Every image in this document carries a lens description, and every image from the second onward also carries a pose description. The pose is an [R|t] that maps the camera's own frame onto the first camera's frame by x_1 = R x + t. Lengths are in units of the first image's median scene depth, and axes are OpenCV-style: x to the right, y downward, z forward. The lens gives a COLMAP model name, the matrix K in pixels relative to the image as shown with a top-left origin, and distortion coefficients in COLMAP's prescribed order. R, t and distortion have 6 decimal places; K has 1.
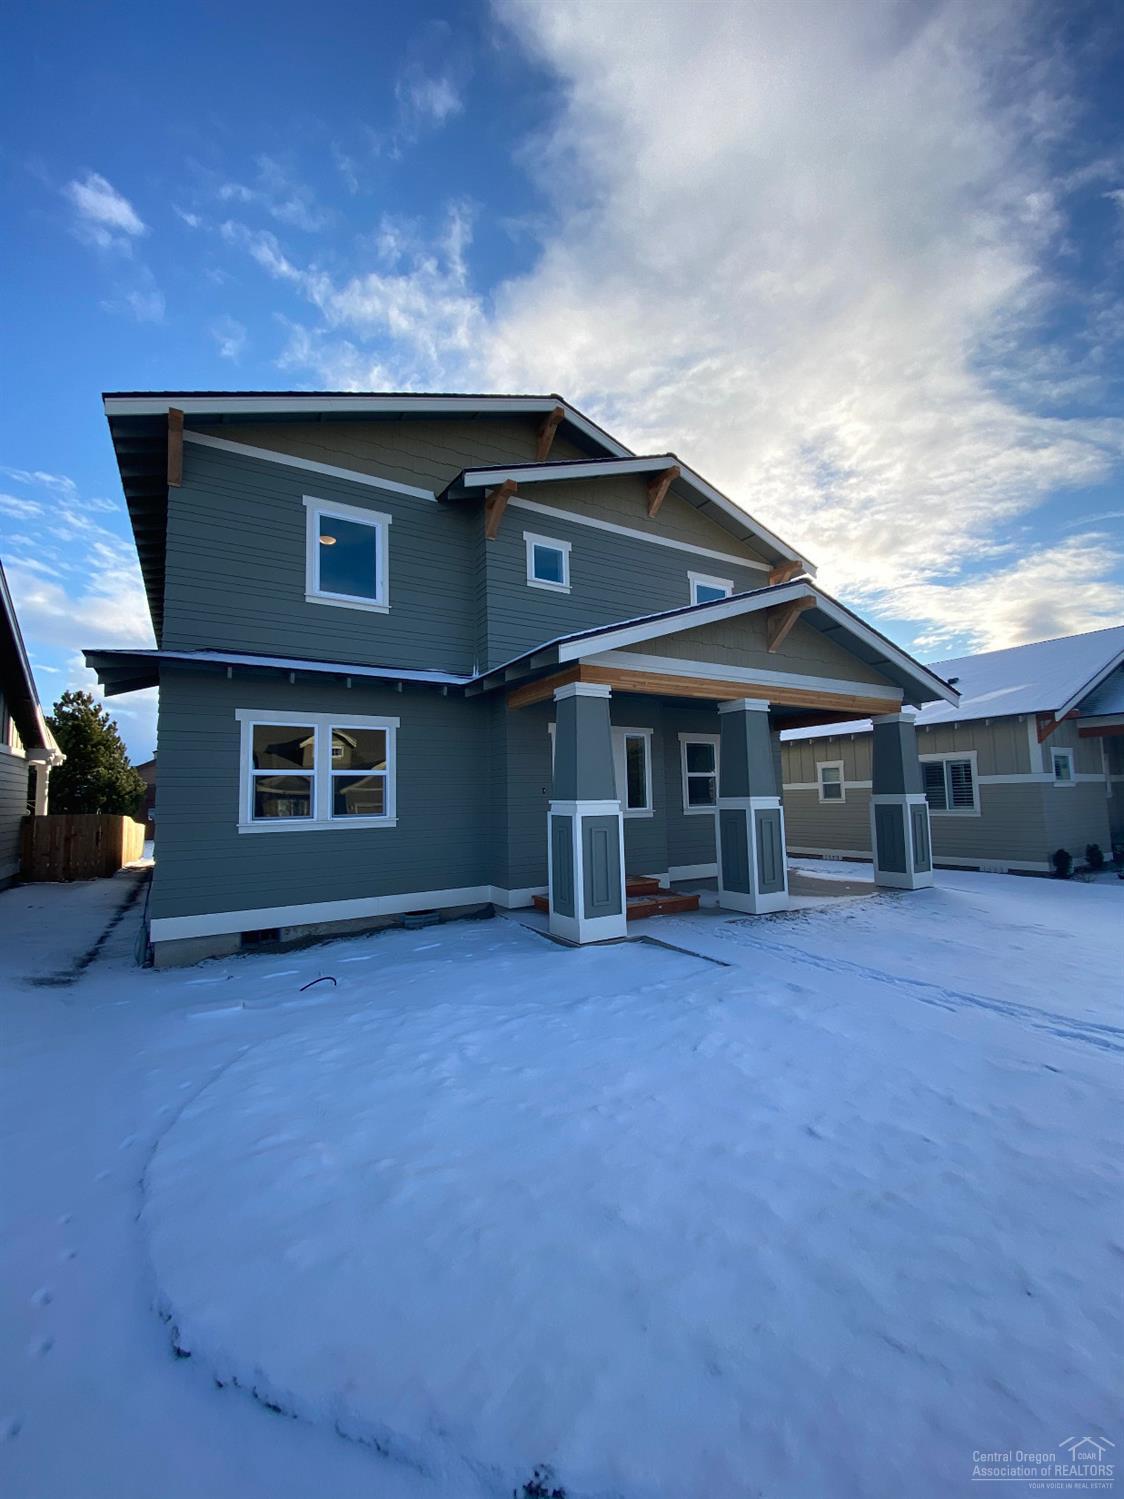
lens RADIAL K [[599.9, 0, 558.4], [0, 599.9, 750.3], [0, 0, 1]] dist [0.038892, -0.029030]
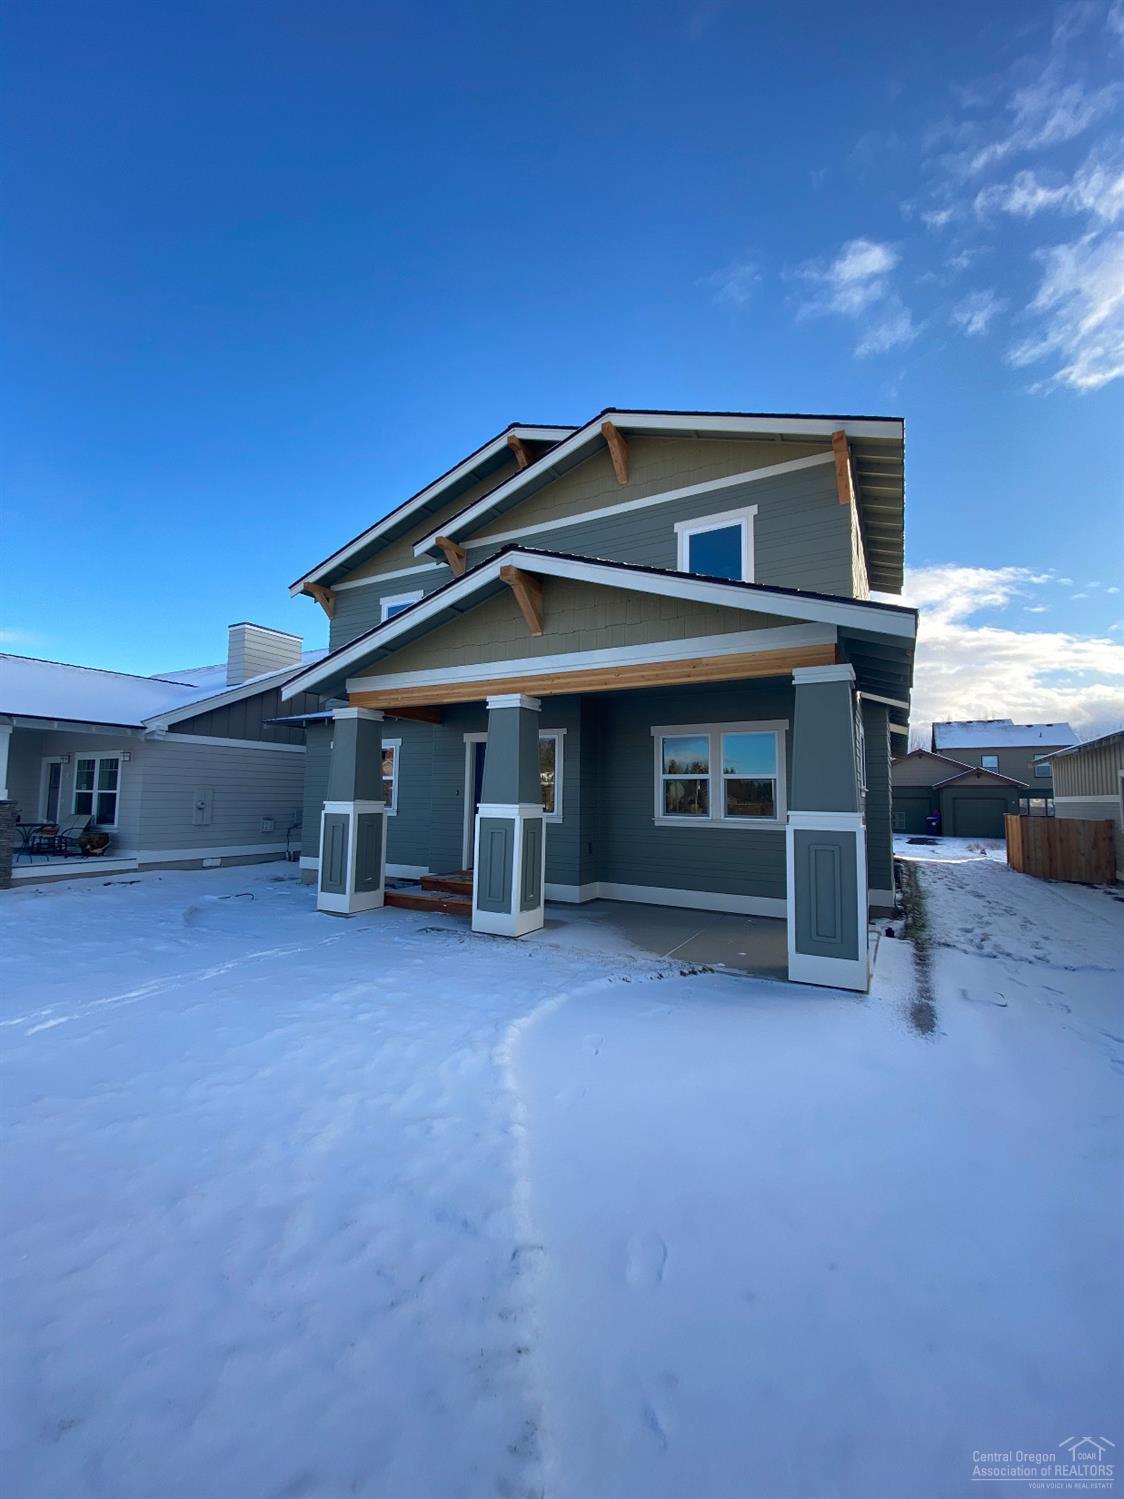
lens RADIAL K [[627.5, 0, 557.4], [0, 627.5, 739.1], [0, 0, 1]] dist [-0.000289, -0.034540]
pose [[0.498784, -0.056994, -0.864850, 1.052999], [0.048185, 0.998116, -0.037987, 0.016419], [0.865386, -0.022726, 0.500591, 0.552045]]
